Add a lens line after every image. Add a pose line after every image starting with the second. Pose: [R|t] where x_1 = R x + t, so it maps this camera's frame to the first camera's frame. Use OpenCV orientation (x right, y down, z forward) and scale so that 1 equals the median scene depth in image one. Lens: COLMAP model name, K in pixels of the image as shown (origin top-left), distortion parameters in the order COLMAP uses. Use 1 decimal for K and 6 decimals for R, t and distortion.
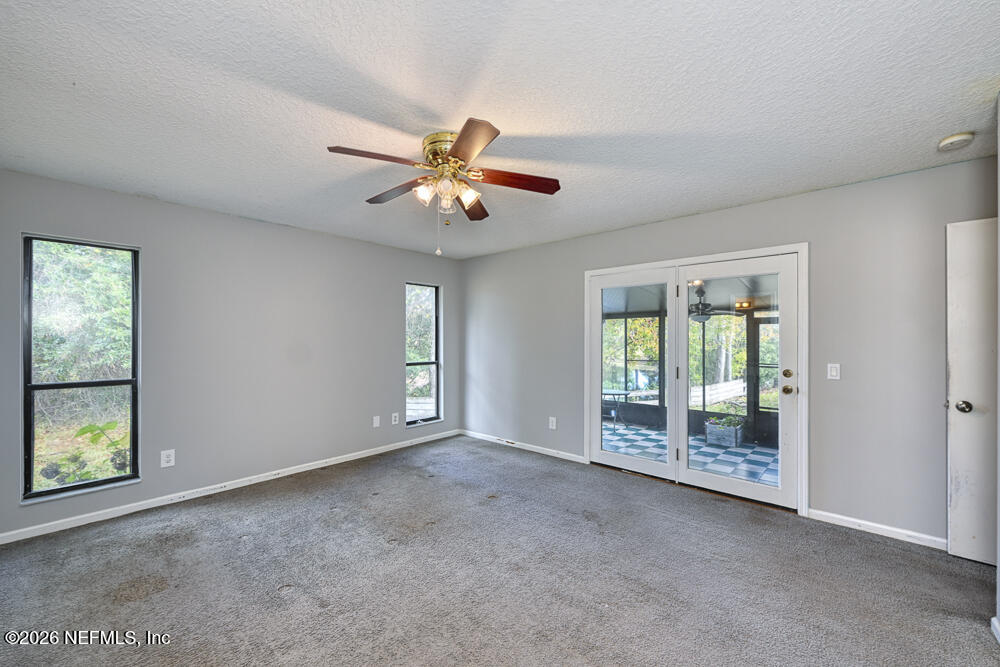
lens RADIAL K [[403.9, 0, 500.0], [0, 403.9, 333.5], [0, 0, 1]] dist [-0.000600, -0.000045]
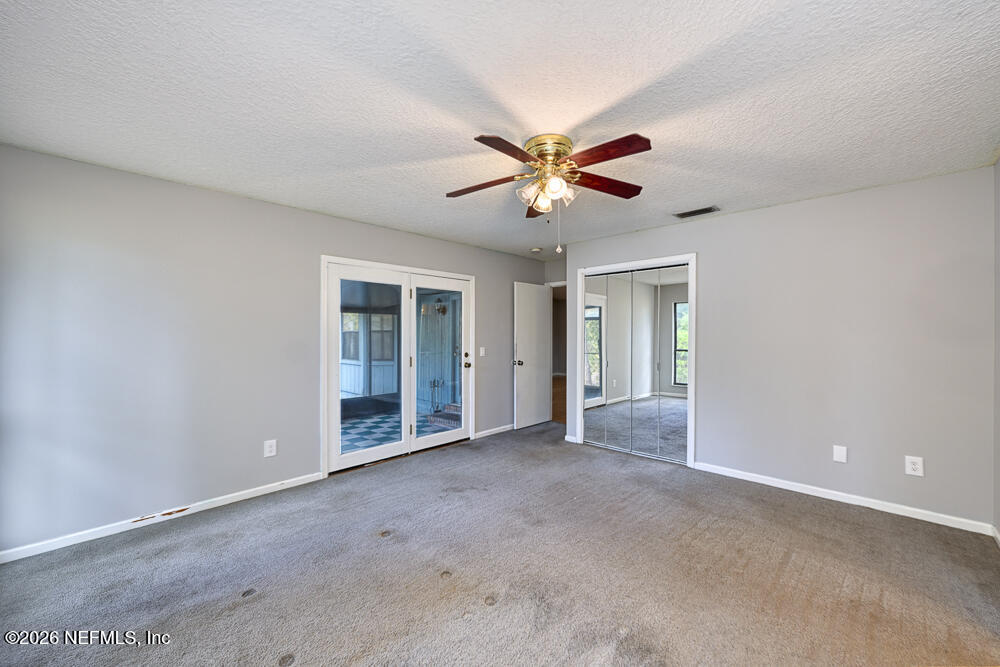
lens RADIAL K [[403.9, 0, 500.0], [0, 403.9, 333.5], [0, 0, 1]] dist [-0.000600, -0.000045]
pose [[0.006903, -0.001301, 0.999975, -0.740014], [-0.011042, 0.999938, 0.001377, 0.008304], [-0.999915, -0.011051, 0.006888, 0.708111]]
